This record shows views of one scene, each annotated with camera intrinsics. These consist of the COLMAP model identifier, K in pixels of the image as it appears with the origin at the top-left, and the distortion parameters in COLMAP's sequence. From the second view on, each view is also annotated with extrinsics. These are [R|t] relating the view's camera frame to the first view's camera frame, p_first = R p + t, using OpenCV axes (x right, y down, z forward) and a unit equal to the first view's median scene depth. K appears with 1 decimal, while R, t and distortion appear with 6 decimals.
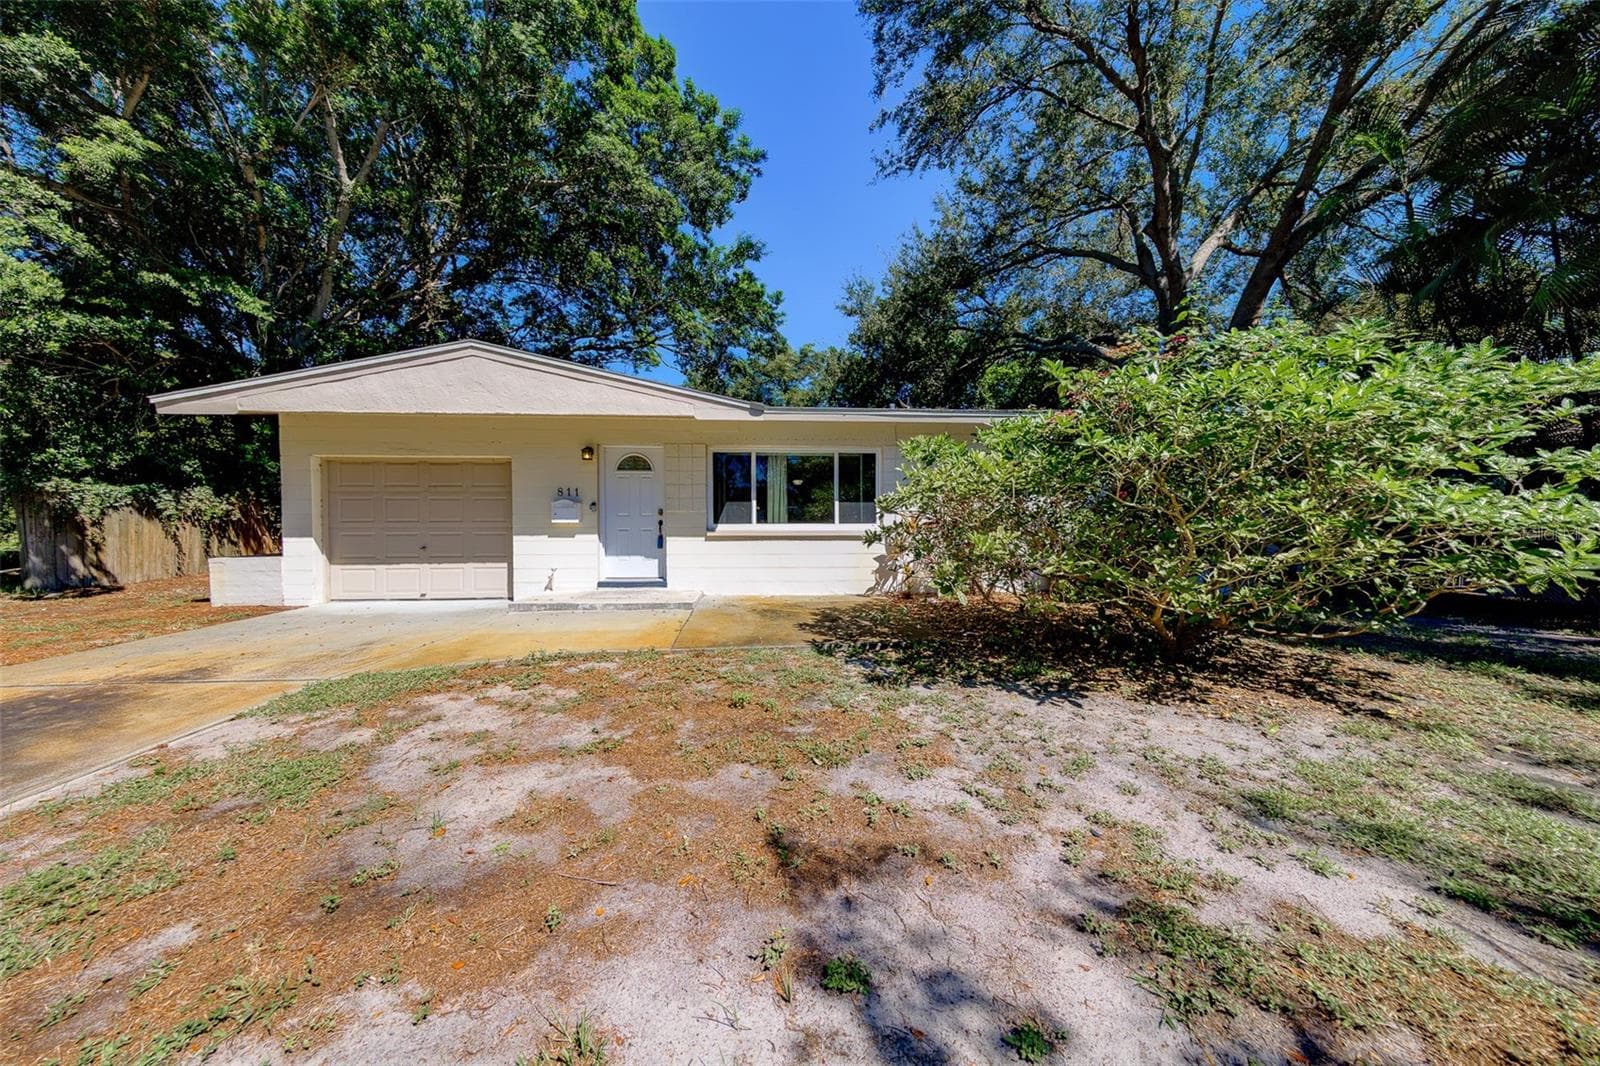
lens RADIAL K [[525.2, 0, 804.6], [0, 525.2, 534.5], [0, 0, 1]] dist [0.007498, 0.000017]
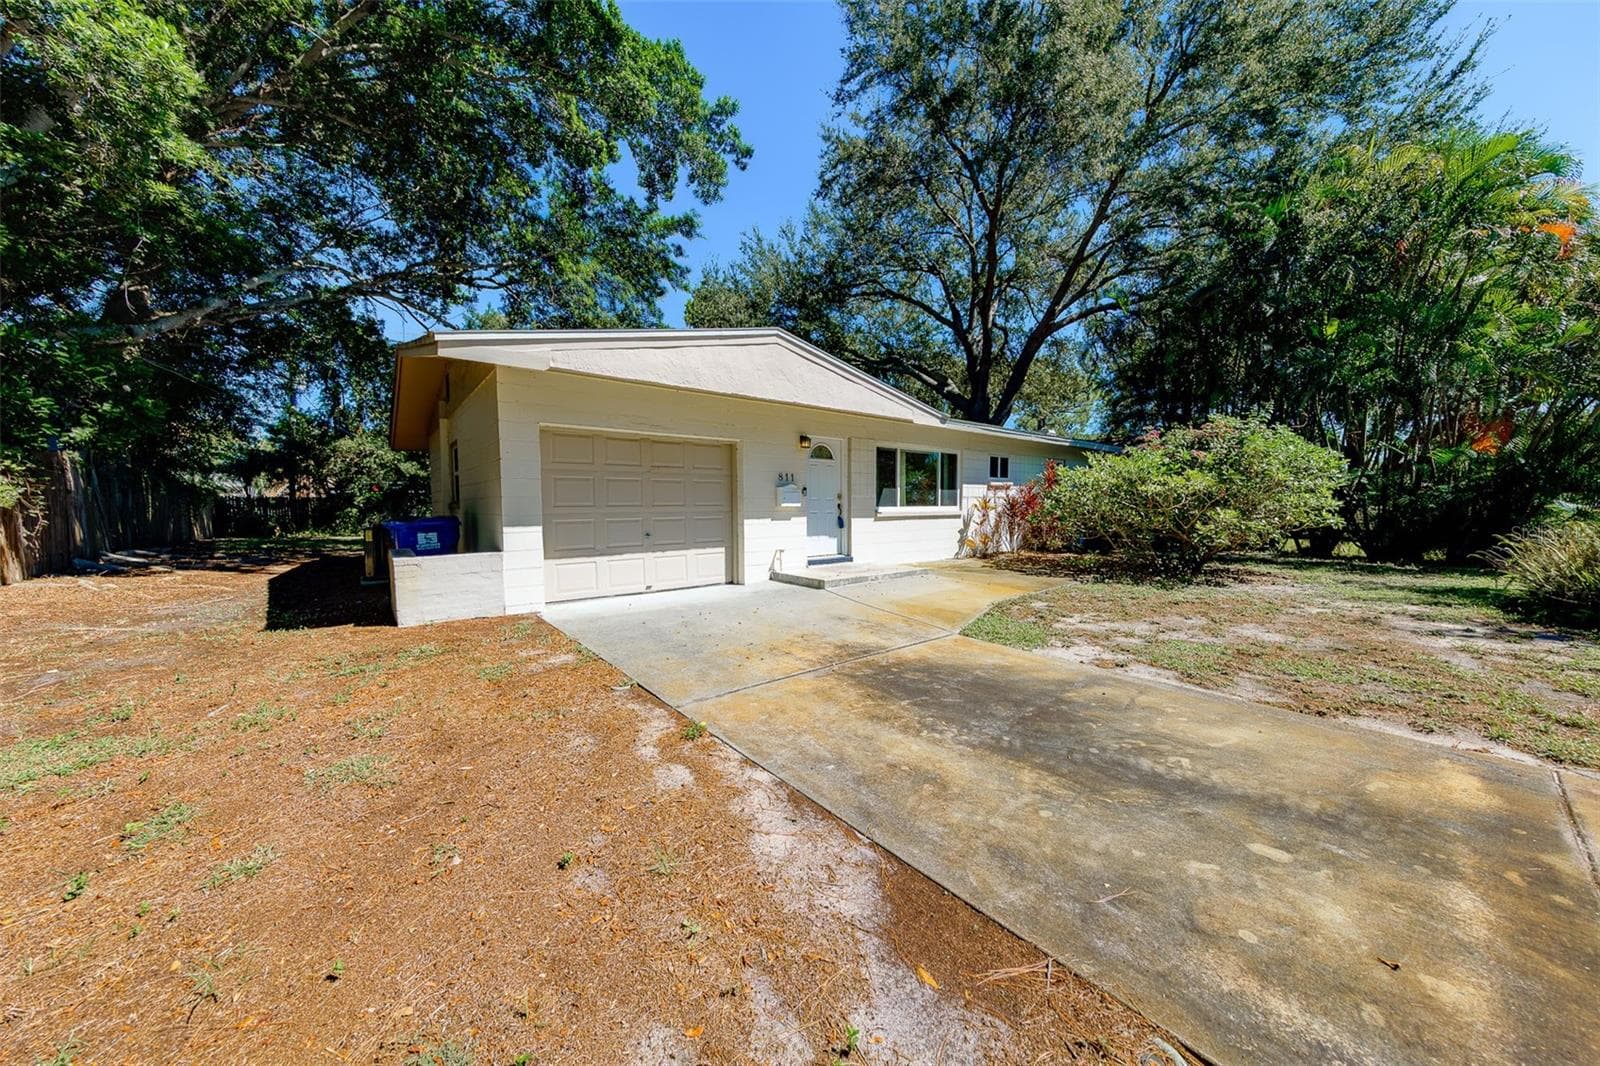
lens RADIAL K [[525.2, 0, 811.9], [0, 525.2, 529.5], [0, 0, 1]] dist [0.007498, 0.000017]
pose [[0.828553, -0.028601, 0.559179, -0.978318], [0.013215, 0.999415, 0.031538, -0.008415], [-0.559754, -0.018741, 0.828447, 0.091337]]
